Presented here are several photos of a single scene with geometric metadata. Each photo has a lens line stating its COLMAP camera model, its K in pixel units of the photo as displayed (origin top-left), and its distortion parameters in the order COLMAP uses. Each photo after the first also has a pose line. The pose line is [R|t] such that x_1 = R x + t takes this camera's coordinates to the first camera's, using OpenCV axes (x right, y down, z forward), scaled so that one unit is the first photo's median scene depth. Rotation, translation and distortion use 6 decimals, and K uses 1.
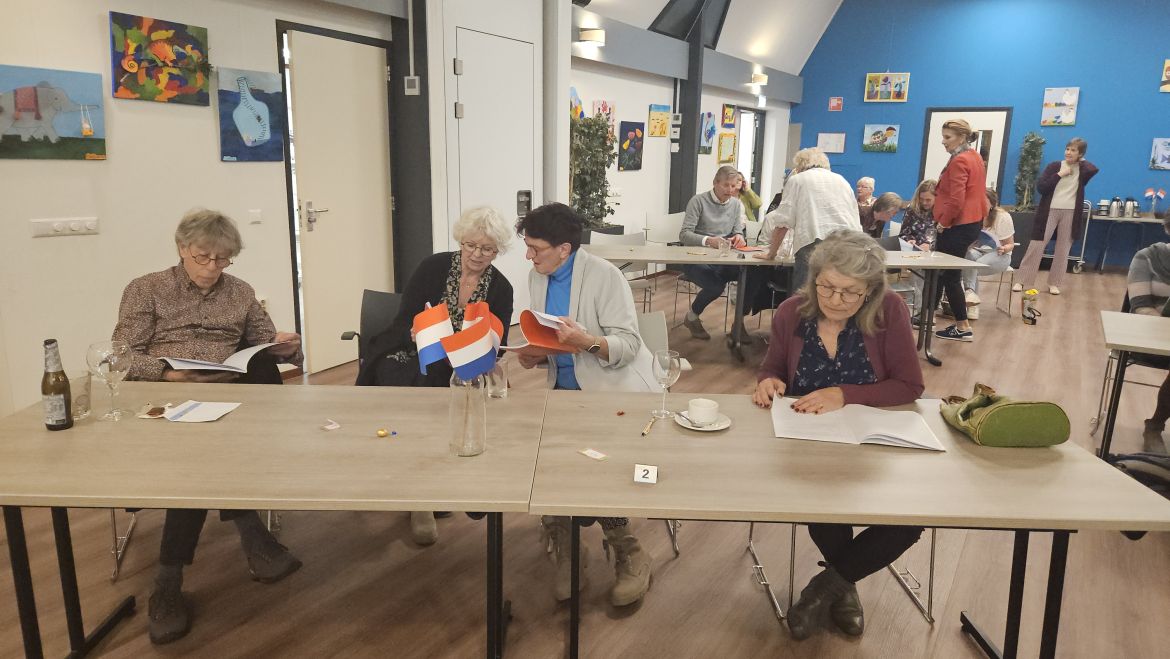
lens RADIAL K [[779.8, 0, 596.5], [0, 779.8, 332.0], [0, 0, 1]] dist [0.011545, -0.009149]
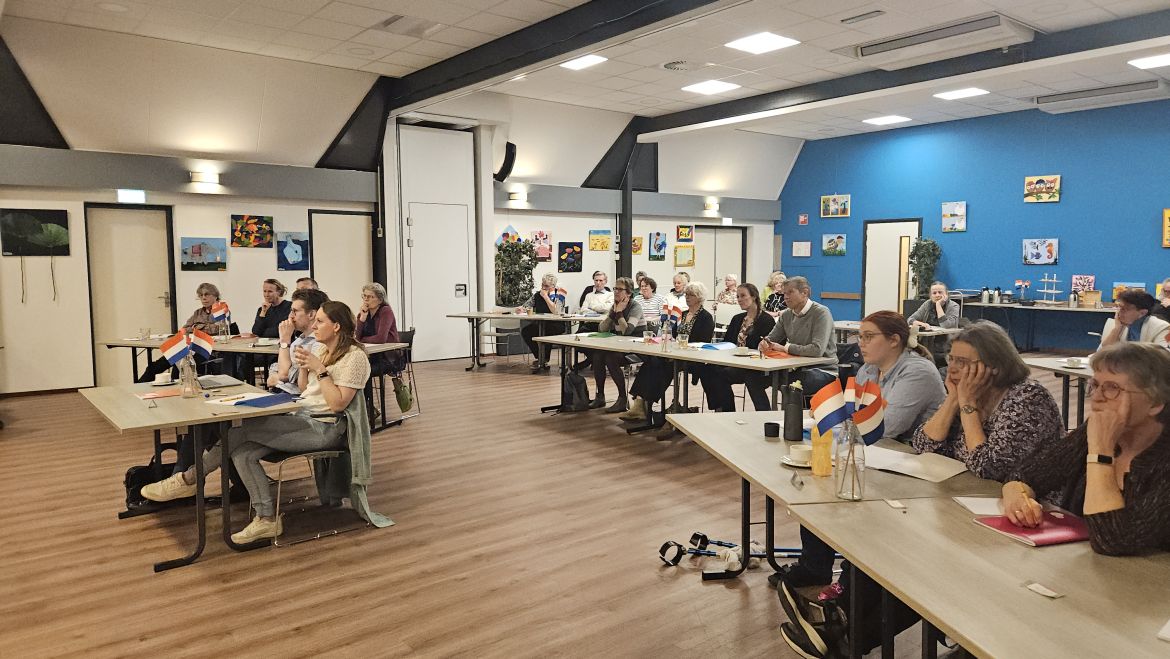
lens RADIAL K [[779.8, 0, 582.4], [0, 779.8, 331.2], [0, 0, 1]] dist [0.011545, -0.009149]
pose [[0.944413, 0.006056, -0.328705, 0.540515], [-0.051019, 0.990417, -0.128339, 0.100955], [0.324778, 0.137975, 0.935672, -0.405336]]
